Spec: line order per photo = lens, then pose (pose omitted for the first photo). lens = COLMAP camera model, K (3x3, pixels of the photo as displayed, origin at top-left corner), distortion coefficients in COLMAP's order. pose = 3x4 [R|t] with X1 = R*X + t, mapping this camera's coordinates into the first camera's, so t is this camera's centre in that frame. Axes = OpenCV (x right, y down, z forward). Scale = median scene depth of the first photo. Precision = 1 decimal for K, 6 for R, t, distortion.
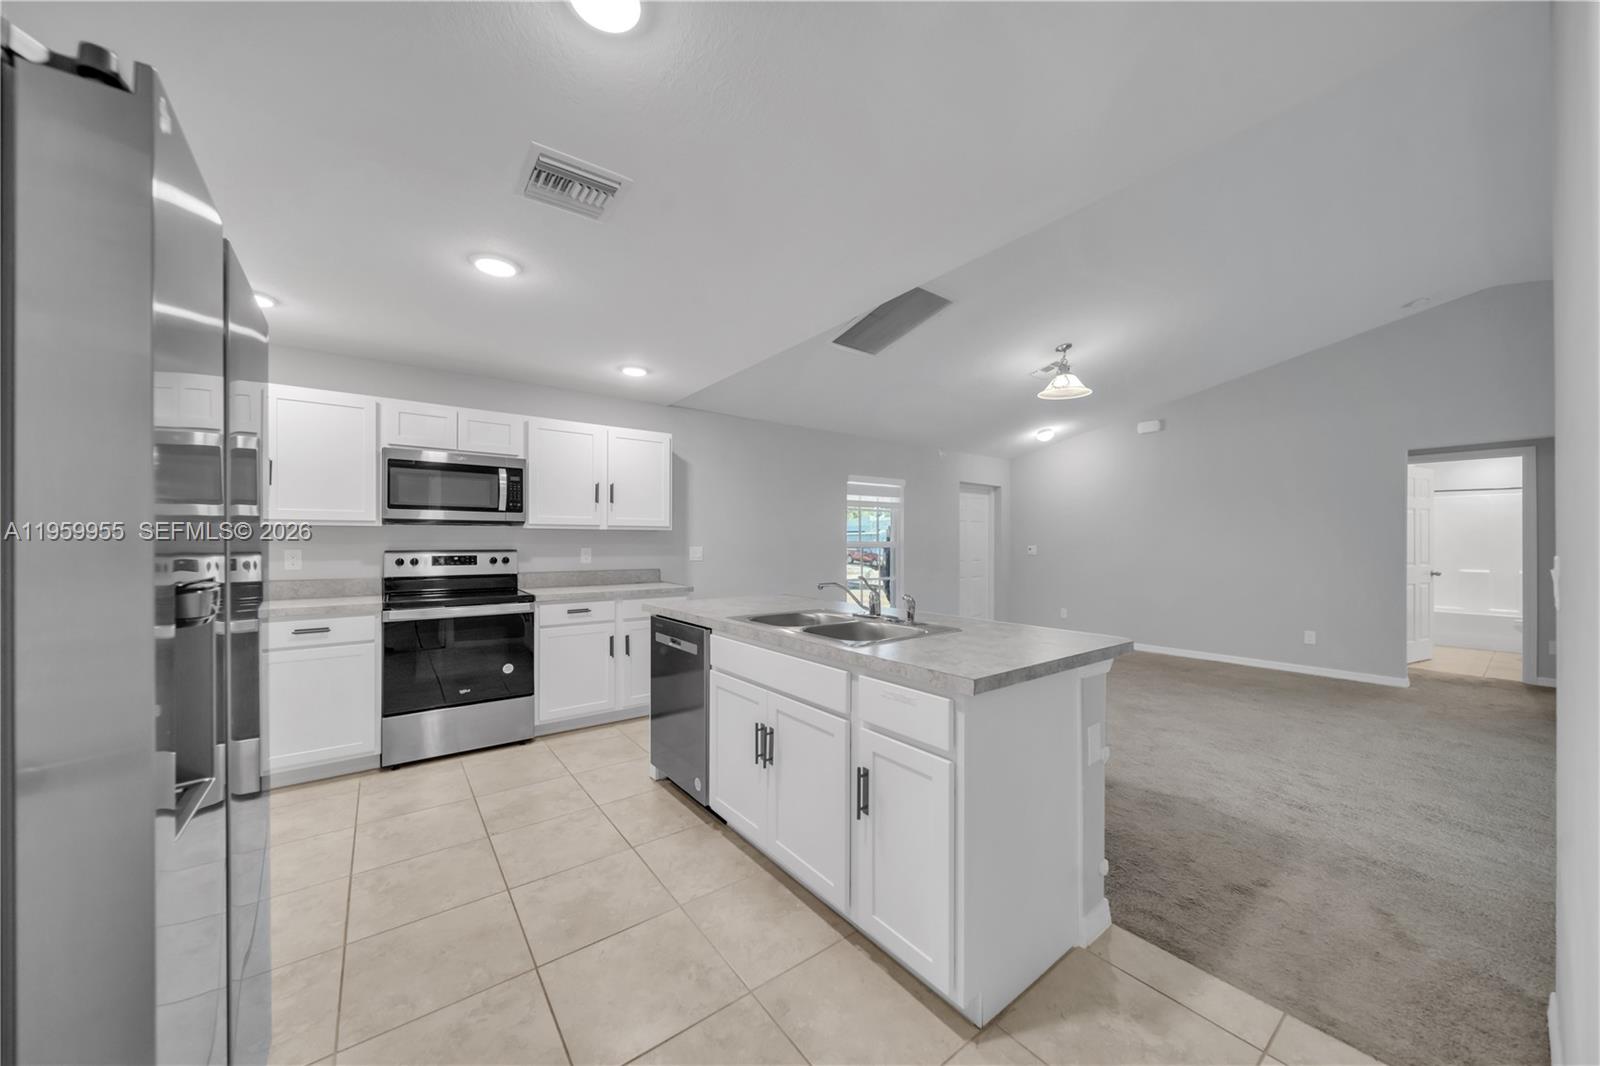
lens RADIAL K [[552.0, 0, 798.1], [0, 552.0, 541.7], [0, 0, 1]] dist [0.000181, -0.000334]
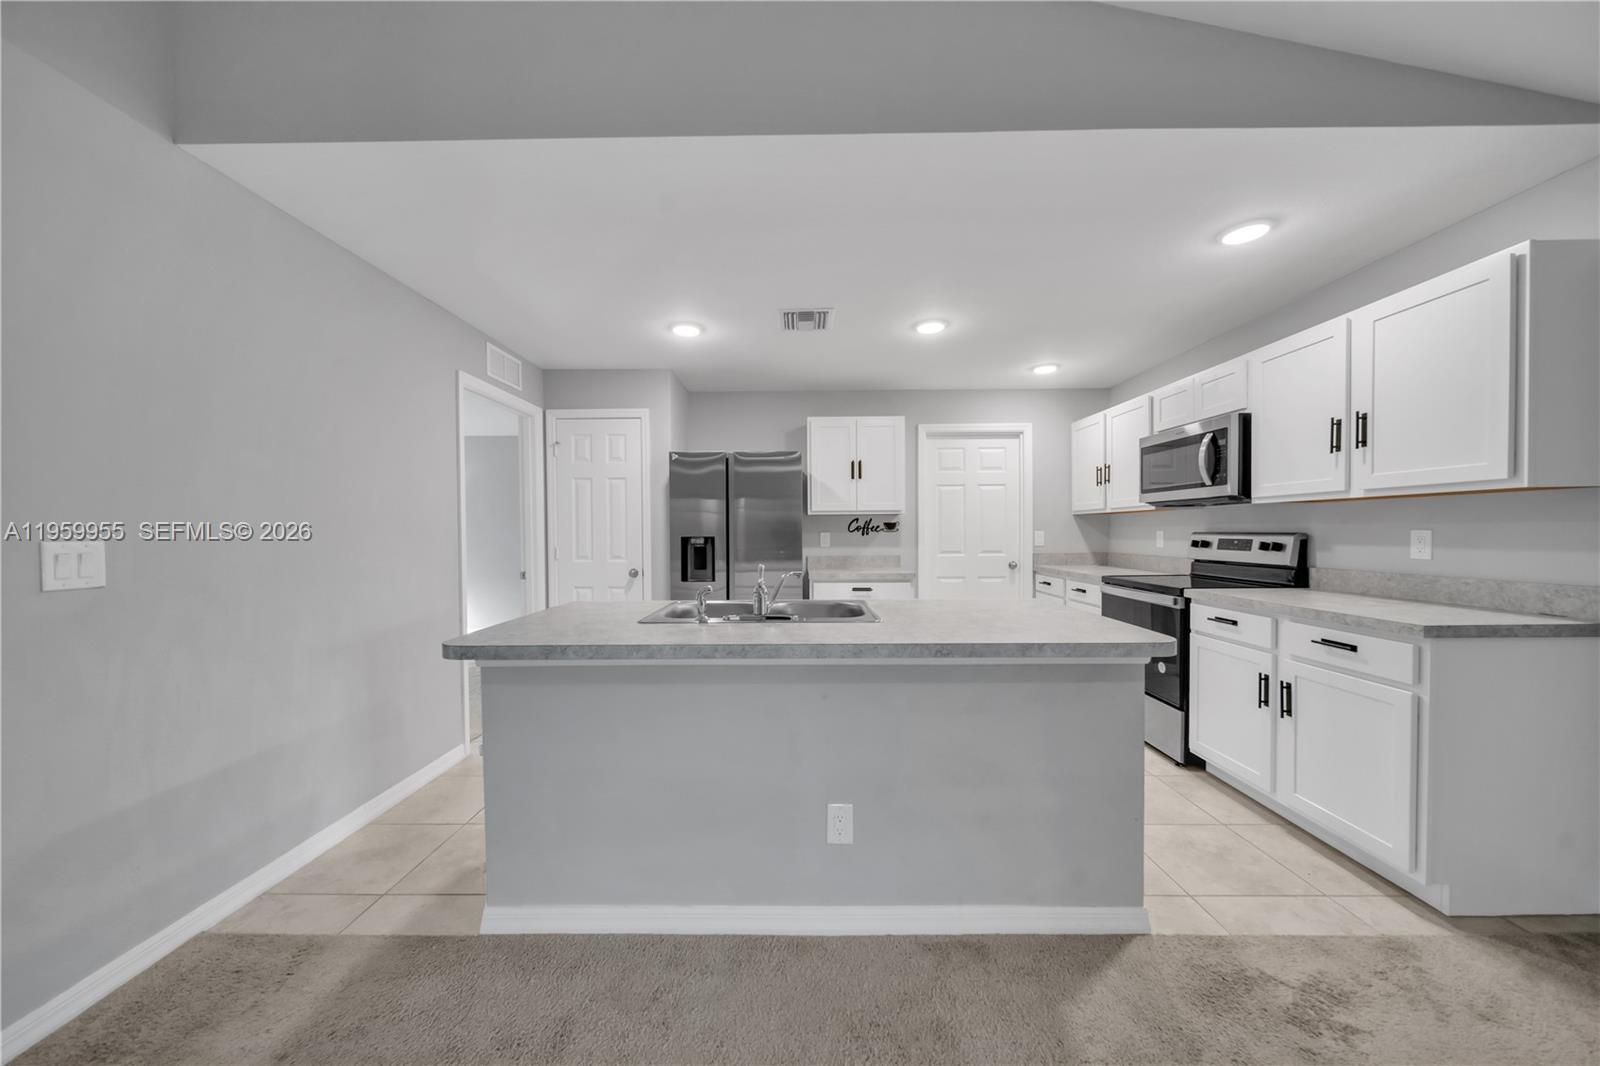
lens RADIAL K [[552.0, 0, 798.1], [0, 552.0, 541.7], [0, 0, 1]] dist [0.000181, -0.000334]
pose [[-0.609649, 0.020487, -0.792407, 0.466206], [0.011077, 0.999789, 0.017326, 0.006877], [0.792594, 0.001786, -0.609747, 0.962063]]
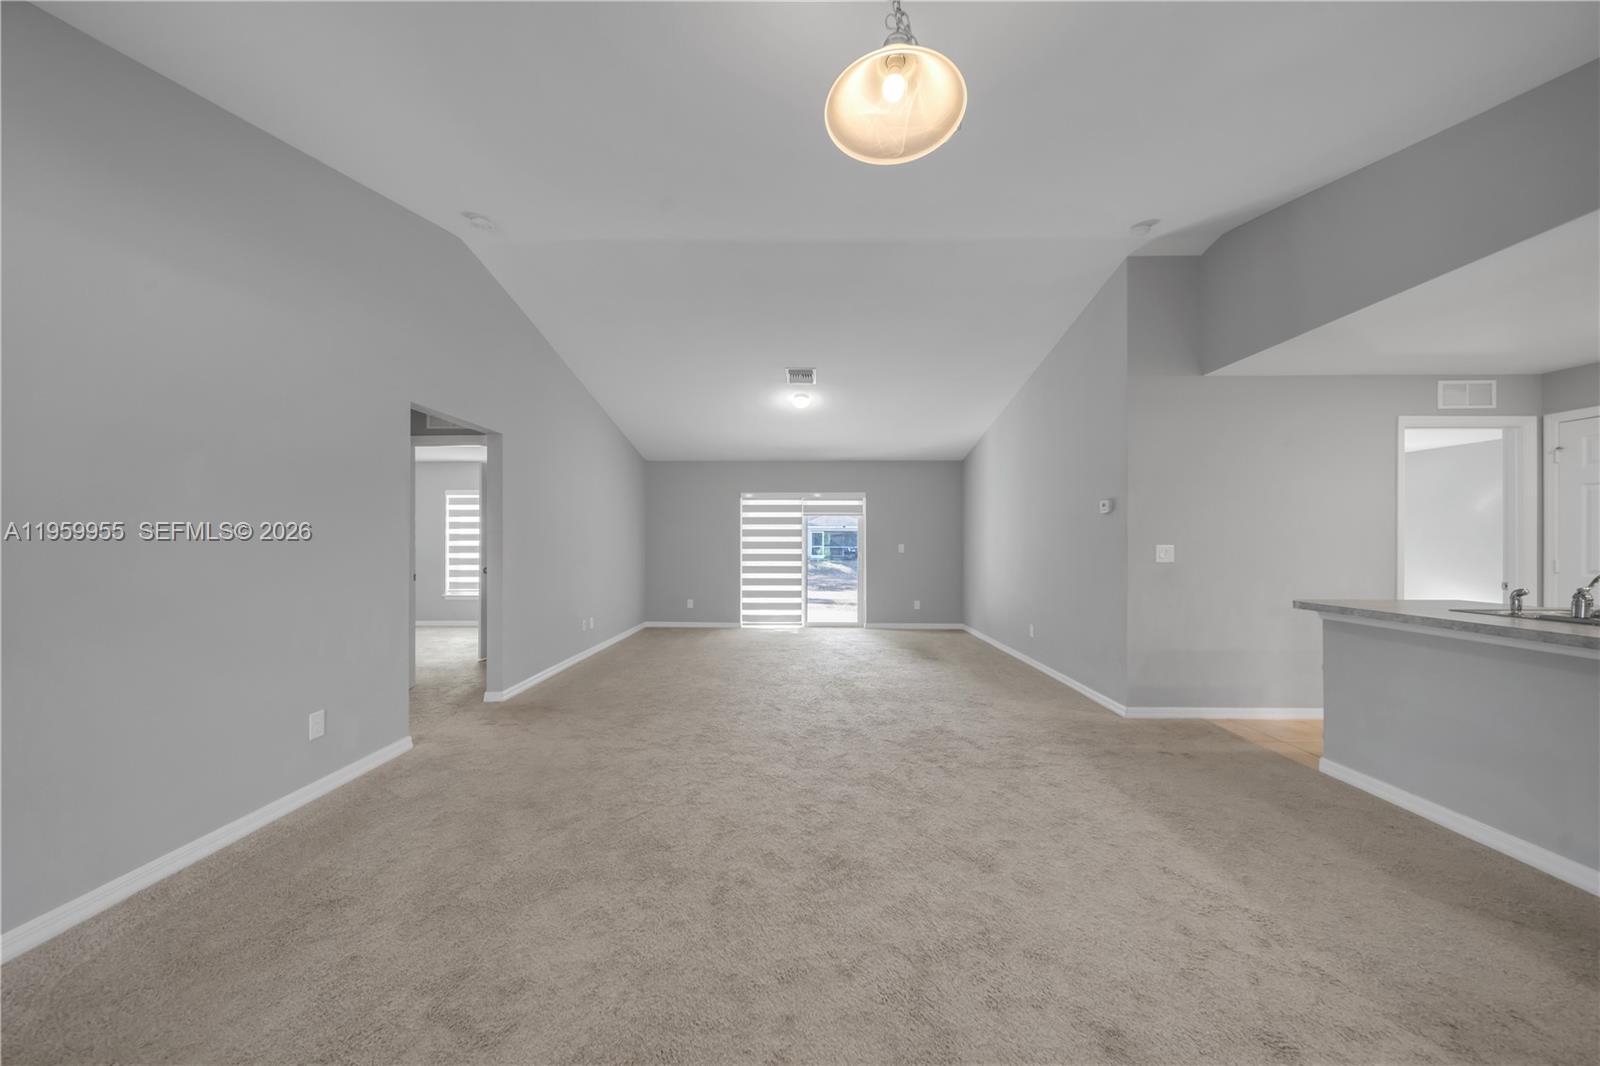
lens RADIAL K [[552.0, 0, 798.1], [0, 552.0, 541.7], [0, 0, 1]] dist [0.000181, -0.000334]
pose [[-0.789559, -0.001092, 0.613674, 0.377471], [-0.005796, 0.999967, -0.005678, 0.011642], [-0.613647, -0.008040, -0.789539, 1.568217]]
